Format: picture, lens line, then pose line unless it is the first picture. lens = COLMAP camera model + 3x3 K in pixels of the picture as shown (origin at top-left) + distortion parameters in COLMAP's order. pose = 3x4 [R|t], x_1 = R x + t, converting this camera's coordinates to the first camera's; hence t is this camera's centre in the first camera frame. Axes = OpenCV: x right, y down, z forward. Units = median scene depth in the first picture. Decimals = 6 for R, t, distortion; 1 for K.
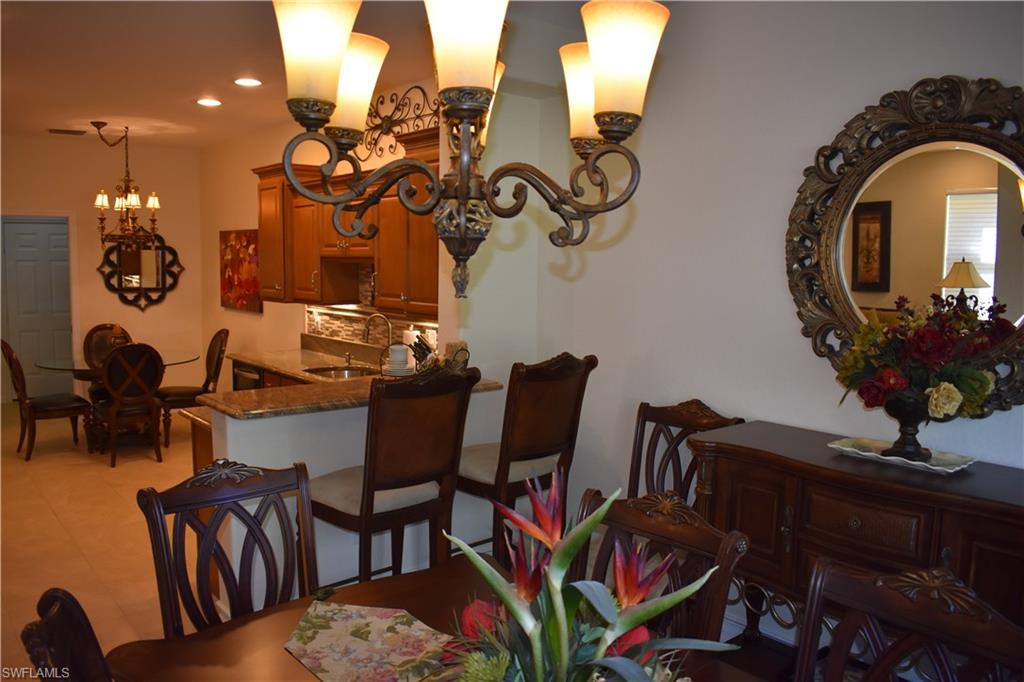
lens RADIAL K [[802.0, 0, 513.5], [0, 802.0, 337.0], [0, 0, 1]] dist [-0.084824, -0.007862]
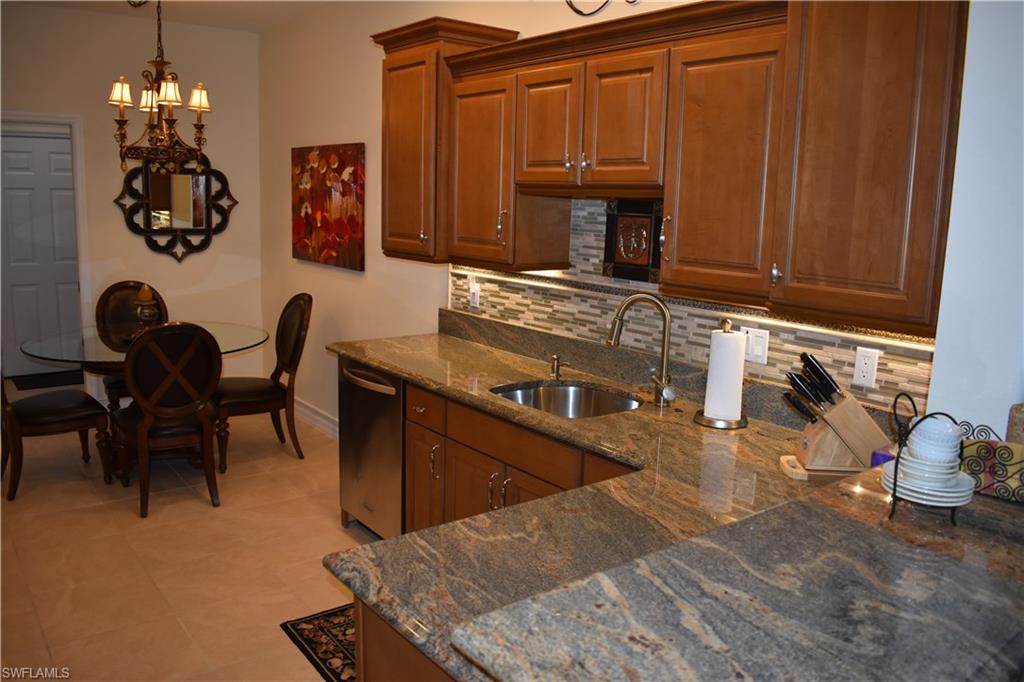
lens RADIAL K [[802.0, 0, 508.2], [0, 802.0, 340.0], [0, 0, 1]] dist [-0.084824, -0.007862]
pose [[0.999430, 0.023015, -0.024697, -0.185665], [-0.021054, 0.996815, 0.076915, -0.028032], [0.026388, -0.076352, 0.996732, 0.349889]]
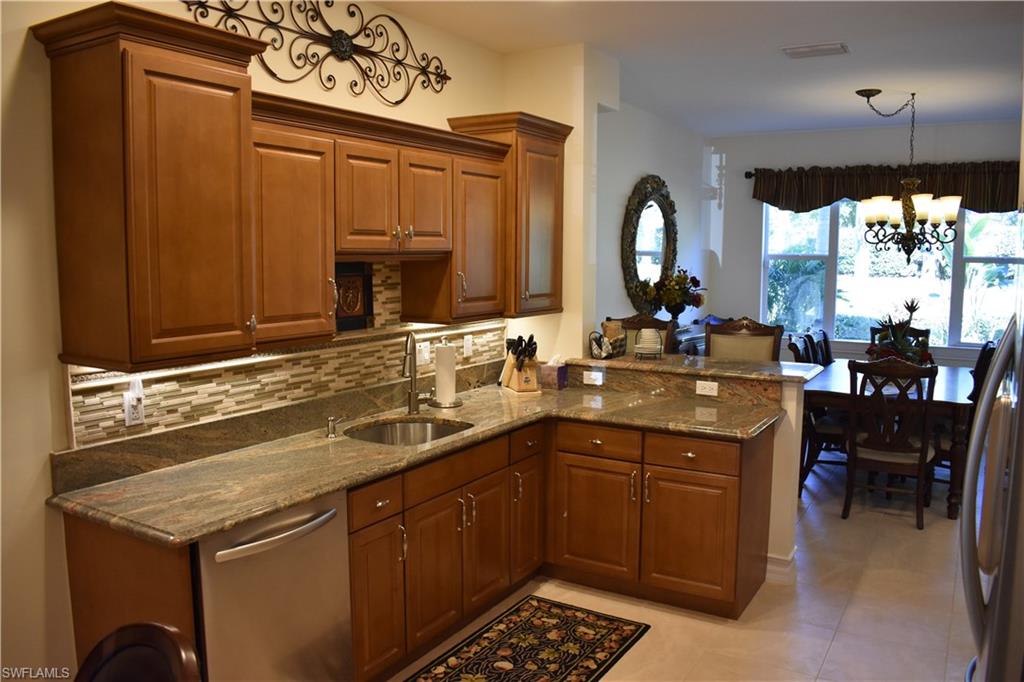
lens RADIAL K [[802.0, 0, 511.5], [0, 802.0, 339.7], [0, 0, 1]] dist [-0.084824, -0.007862]
pose [[-0.331166, -0.113772, 0.936688, -0.643875], [0.087549, 0.984717, 0.150559, -0.090667], [-0.939502, 0.131866, -0.316144, 0.858428]]
